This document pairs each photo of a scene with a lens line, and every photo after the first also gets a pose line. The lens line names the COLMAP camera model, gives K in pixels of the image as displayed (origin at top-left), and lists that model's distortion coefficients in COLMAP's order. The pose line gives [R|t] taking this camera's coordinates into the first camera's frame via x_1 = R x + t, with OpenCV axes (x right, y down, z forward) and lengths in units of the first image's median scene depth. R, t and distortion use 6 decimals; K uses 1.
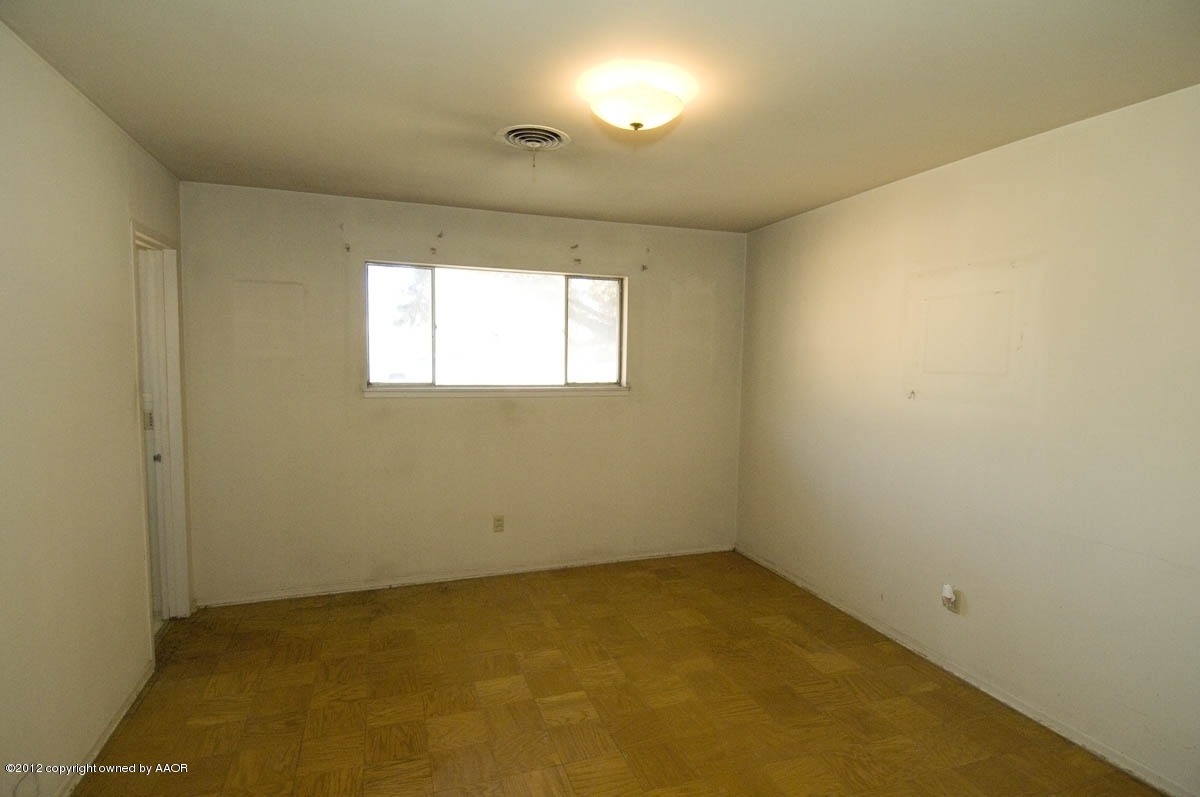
lens RADIAL K [[621.9, 0, 604.0], [0, 621.9, 402.7], [0, 0, 1]] dist [0.056862, -0.060586]
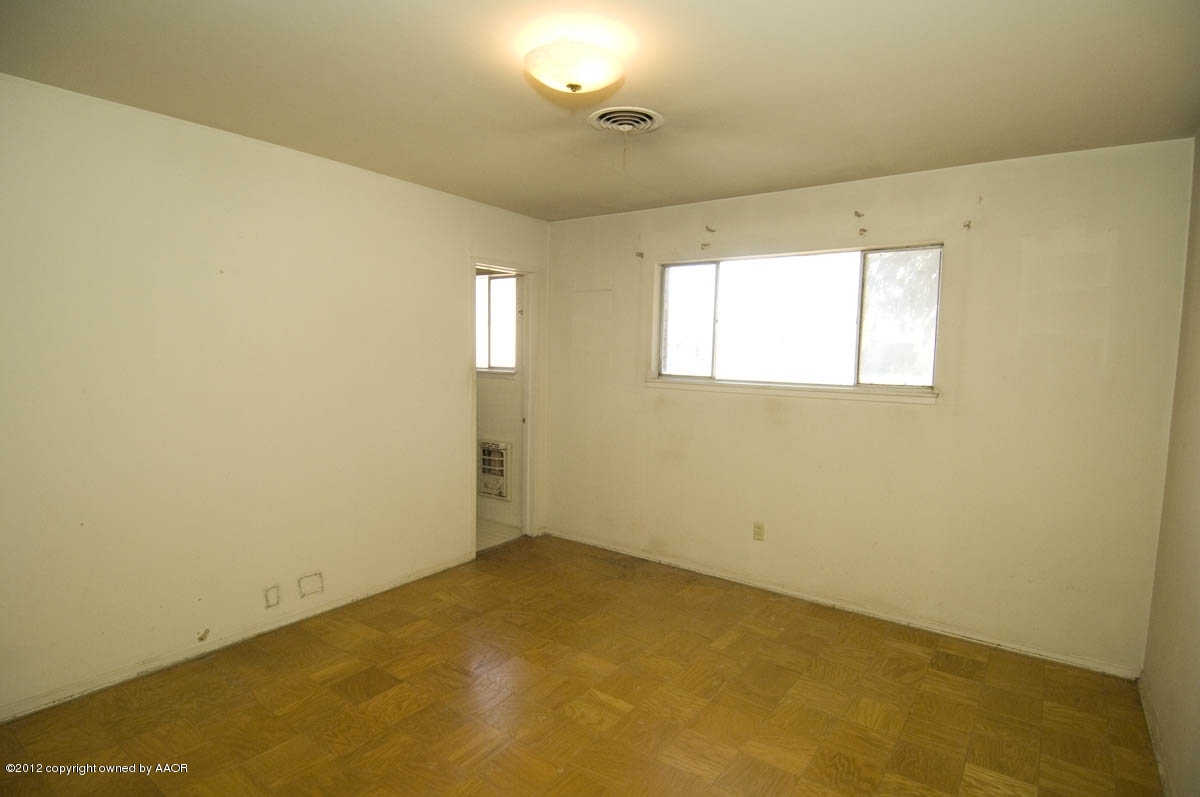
lens RADIAL K [[621.9, 0, 604.0], [0, 621.9, 402.7], [0, 0, 1]] dist [0.056862, -0.060586]
pose [[0.566027, 0.069876, -0.821420, 0.461081], [-0.074196, 0.996676, 0.033658, -0.010578], [0.821041, 0.041894, 0.569330, 0.286216]]
